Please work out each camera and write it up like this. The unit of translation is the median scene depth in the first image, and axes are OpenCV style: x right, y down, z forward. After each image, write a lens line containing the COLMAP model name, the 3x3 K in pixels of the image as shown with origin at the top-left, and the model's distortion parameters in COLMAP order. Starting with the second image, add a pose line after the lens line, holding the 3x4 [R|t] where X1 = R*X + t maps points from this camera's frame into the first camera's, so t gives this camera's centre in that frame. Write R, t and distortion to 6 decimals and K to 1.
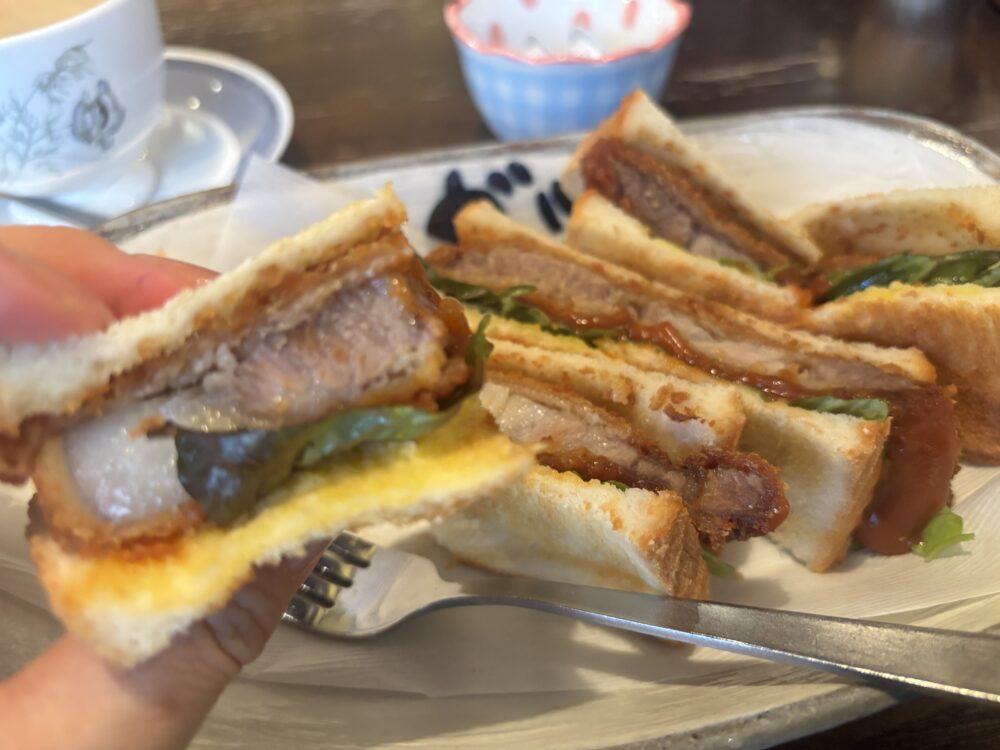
lens RADIAL K [[833.5, 0, 503.8], [0, 833.5, 305.5], [0, 0, 1]] dist [0.011194, -0.107587]
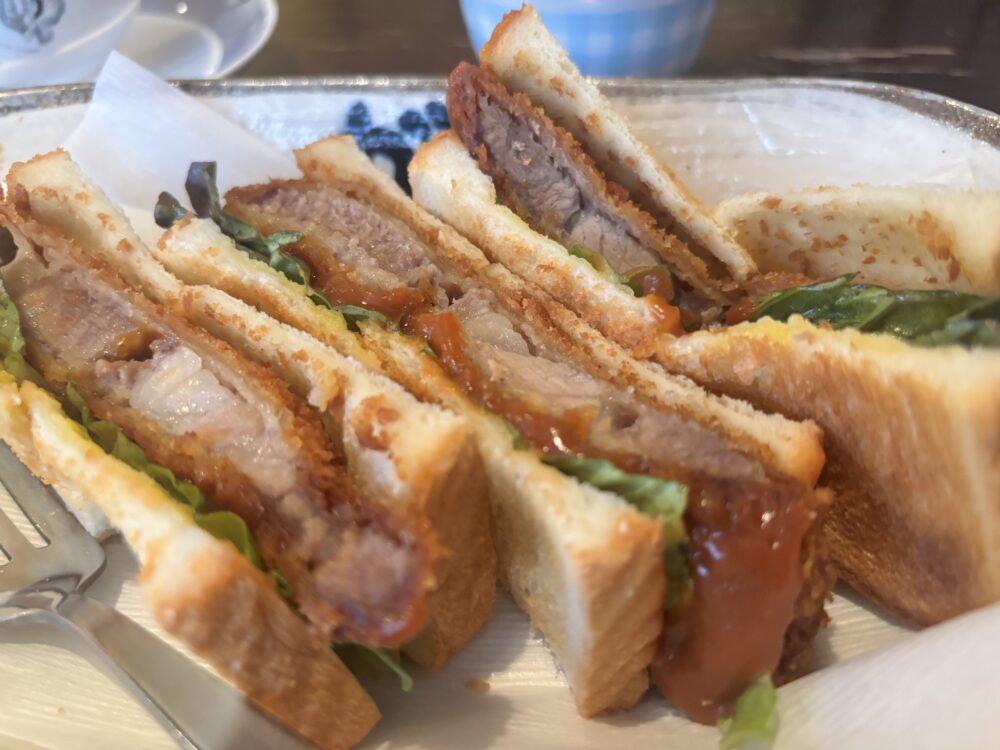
lens RADIAL K [[833.9, 0, 499.5], [0, 833.9, 325.9], [0, 0, 1]] dist [0.016937, -0.152244]
pose [[0.959086, 0.180963, -0.217729, 0.383859], [-0.175061, 0.983470, 0.046265, -0.009770], [0.222502, -0.006257, 0.974912, 0.307687]]
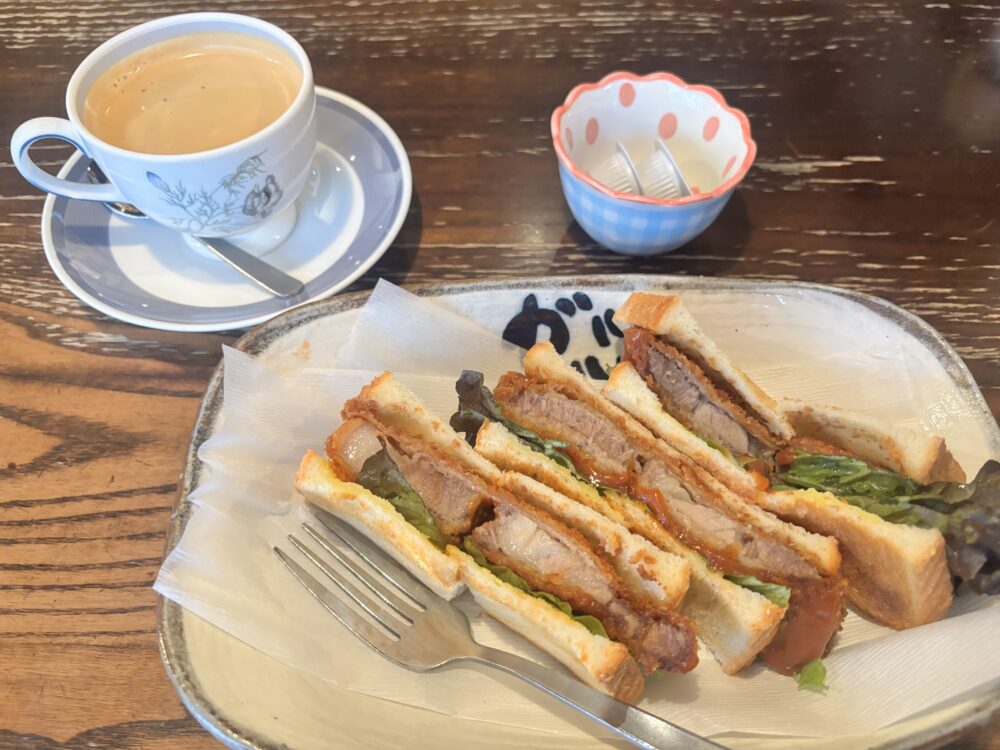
lens RADIAL K [[833.5, 0, 503.8], [0, 833.5, 305.5], [0, 0, 1]] dist [0.011194, -0.107587]
pose [[0.983924, 0.162838, -0.073325, -0.006113], [-0.147804, 0.972973, 0.177416, -0.481455], [0.100234, -0.163727, 0.981400, -0.343921]]
